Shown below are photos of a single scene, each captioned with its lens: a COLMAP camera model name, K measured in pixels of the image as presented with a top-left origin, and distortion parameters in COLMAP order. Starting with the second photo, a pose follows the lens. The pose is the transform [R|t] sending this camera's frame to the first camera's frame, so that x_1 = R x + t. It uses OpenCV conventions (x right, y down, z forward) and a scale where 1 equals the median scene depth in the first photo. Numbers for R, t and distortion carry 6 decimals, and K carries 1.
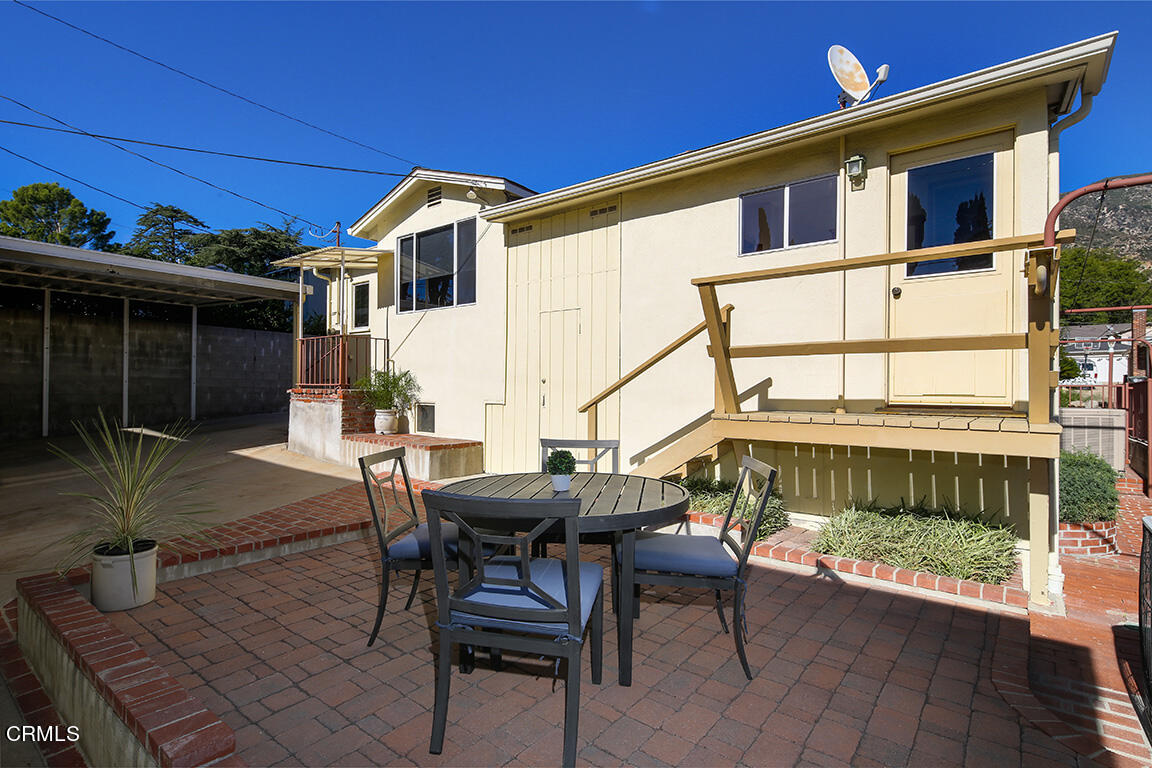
lens RADIAL K [[561.8, 0, 574.4], [0, 561.8, 389.6], [0, 0, 1]] dist [-0.004800, -0.004547]
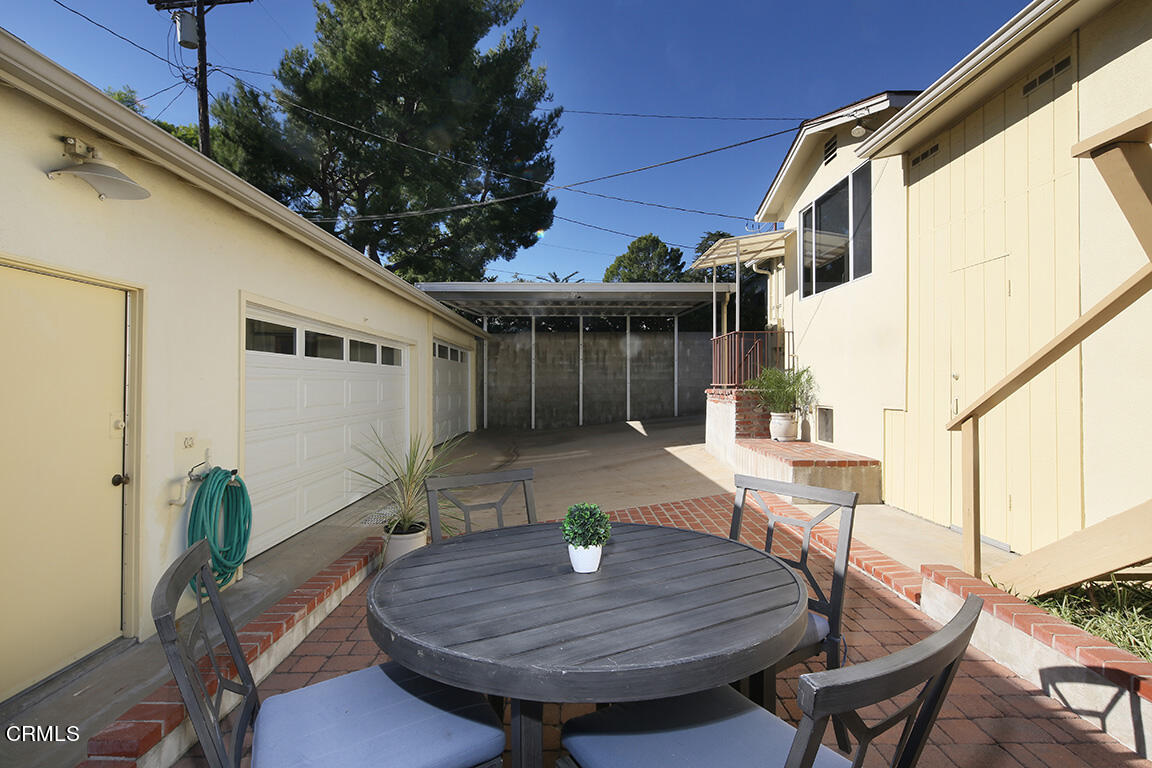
lens RADIAL K [[561.8, 0, 570.5], [0, 561.8, 383.2], [0, 0, 1]] dist [-0.004800, -0.004547]
pose [[0.609212, -0.016679, -0.792832, 0.148930], [0.014491, 0.999846, -0.009898, -0.005786], [0.792875, -0.005459, 0.609360, 0.202541]]
